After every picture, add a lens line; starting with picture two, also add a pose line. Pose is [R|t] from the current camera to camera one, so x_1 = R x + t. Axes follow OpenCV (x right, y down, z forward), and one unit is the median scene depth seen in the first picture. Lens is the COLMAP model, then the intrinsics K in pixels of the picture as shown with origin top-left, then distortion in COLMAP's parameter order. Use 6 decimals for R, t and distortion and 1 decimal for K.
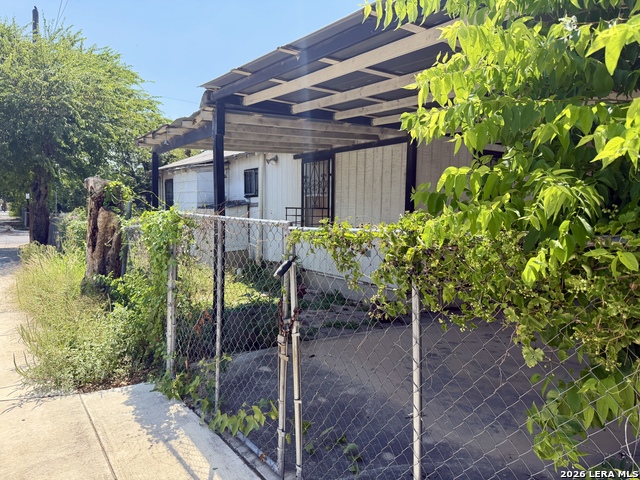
lens RADIAL K [[448.8, 0, 317.3], [0, 448.8, 243.3], [0, 0, 1]] dist [0.064116, -0.083869]
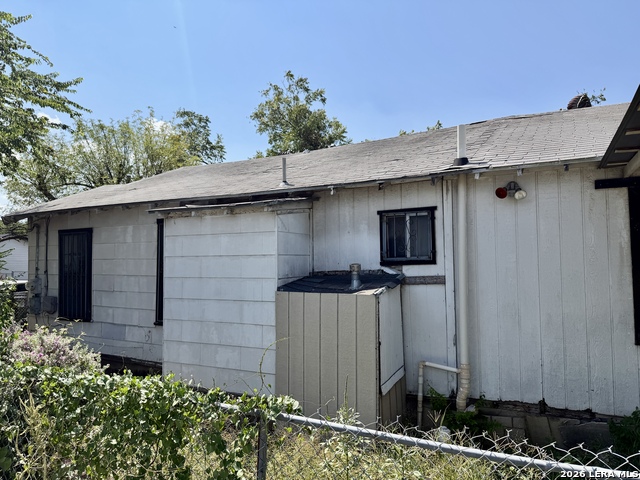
lens RADIAL K [[448.8, 0, 319.5], [0, 448.8, 241.6], [0, 0, 1]] dist [0.064116, -0.083869]
pose [[0.879550, 0.014807, 0.475577, -0.599105], [0.052524, 0.990385, -0.127977, -0.089114], [-0.472899, 0.137541, 0.870315, 0.784626]]
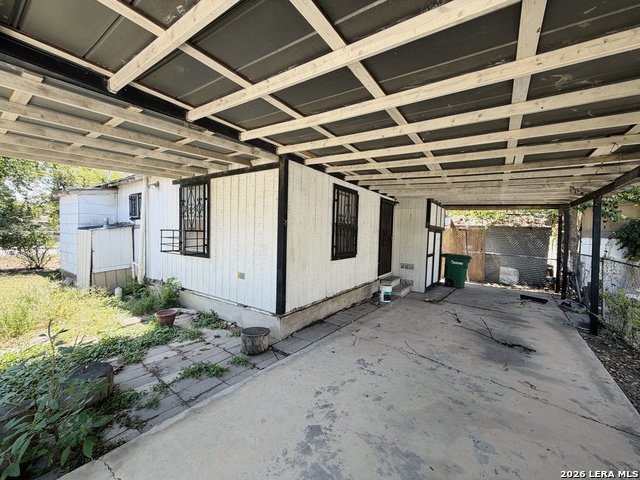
lens RADIAL K [[259.2, 0, 321.7], [0, 259.2, 240.2], [0, 0, 1]] dist [0.001242, 0.000064]
pose [[0.935898, -0.000991, 0.352270, 0.065996], [0.014607, 0.999245, -0.035996, -0.030856], [-0.351968, 0.038834, 0.935206, 0.337849]]
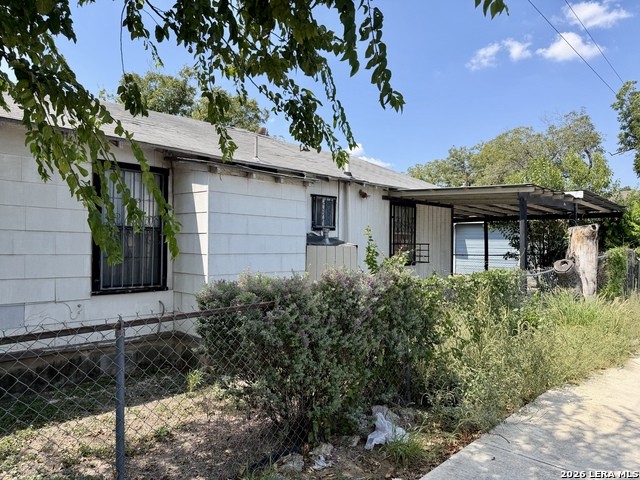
lens RADIAL K [[448.8, 0, 319.7], [0, 448.8, 239.8], [0, 0, 1]] dist [0.064116, -0.083869]
pose [[-0.196588, 0.005788, 0.980469, -1.182659], [0.076503, 0.997025, 0.009453, -0.120141], [-0.977497, 0.076867, -0.196446, 1.491832]]
